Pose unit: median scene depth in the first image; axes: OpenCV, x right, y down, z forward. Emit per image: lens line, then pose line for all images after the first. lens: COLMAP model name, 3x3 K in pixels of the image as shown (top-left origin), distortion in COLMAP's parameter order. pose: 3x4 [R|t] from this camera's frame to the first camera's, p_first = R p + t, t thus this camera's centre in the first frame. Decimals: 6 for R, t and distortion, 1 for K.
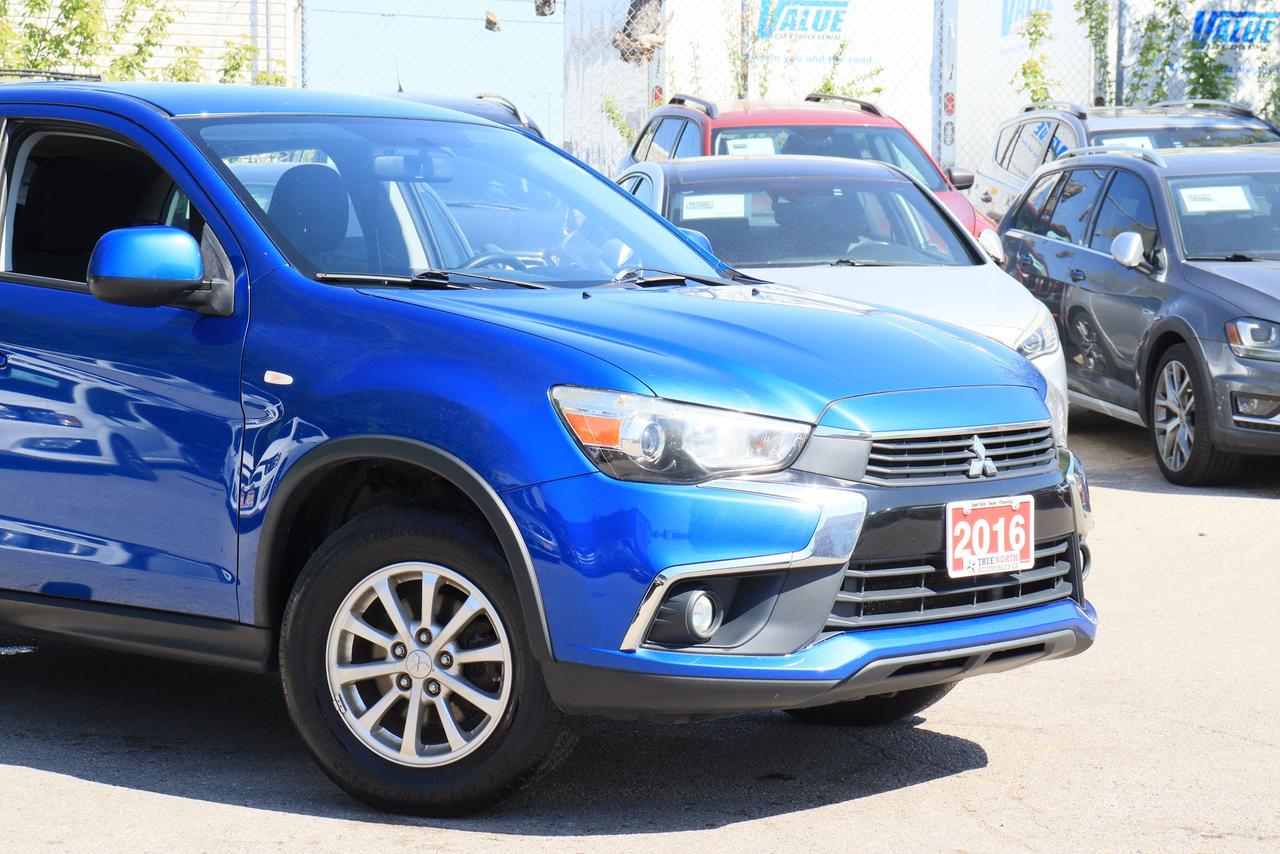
lens RADIAL K [[3091.7, 0, 640.0], [0, 3091.7, 427.0], [0, 0, 1]] dist [0.424456, 0.615336]
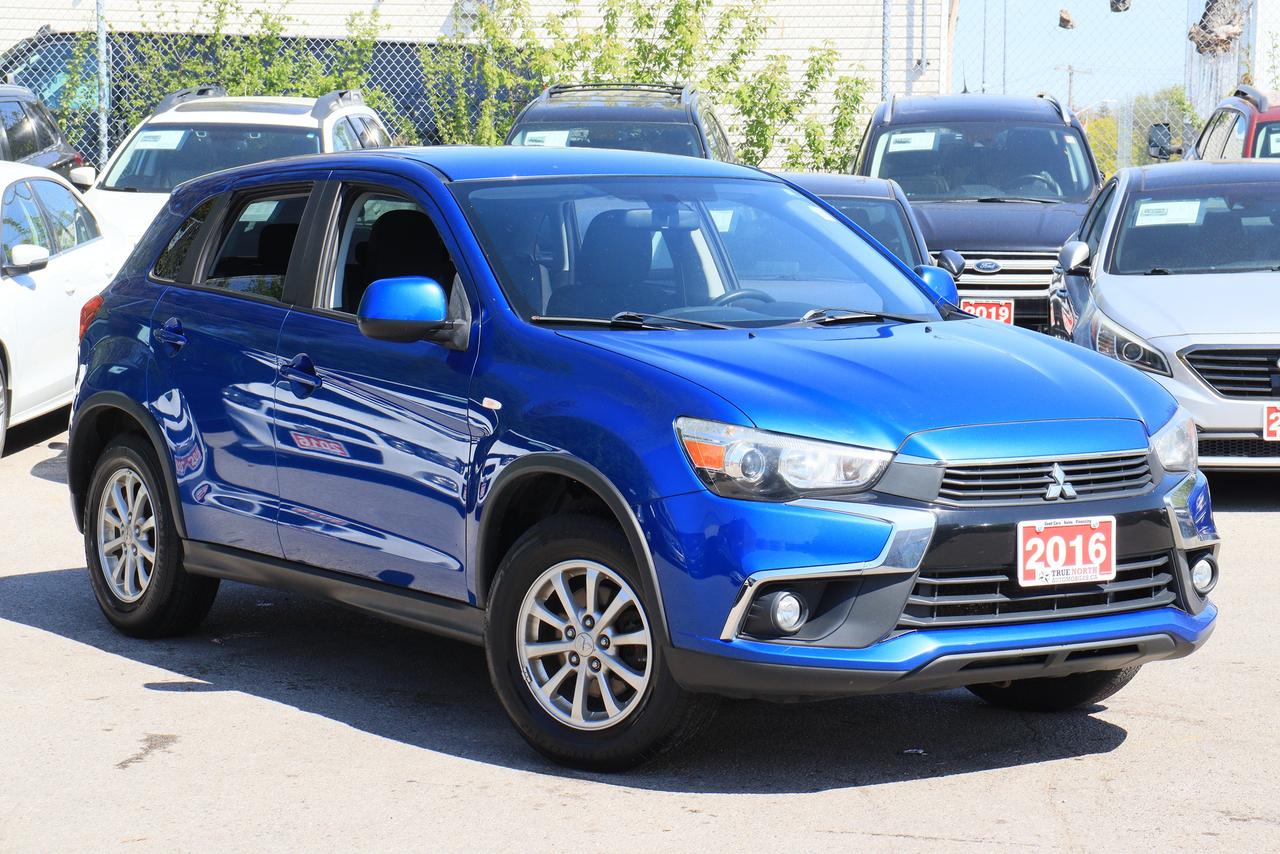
lens RADIAL K [[3091.7, 0, 640.0], [0, 3091.7, 427.0], [0, 0, 1]] dist [0.424456, 0.615336]
pose [[0.968581, 0.015238, -0.248231, 0.246841], [-0.011973, 0.999821, 0.014654, -0.025951], [0.248410, -0.011221, 0.968590, -0.158139]]
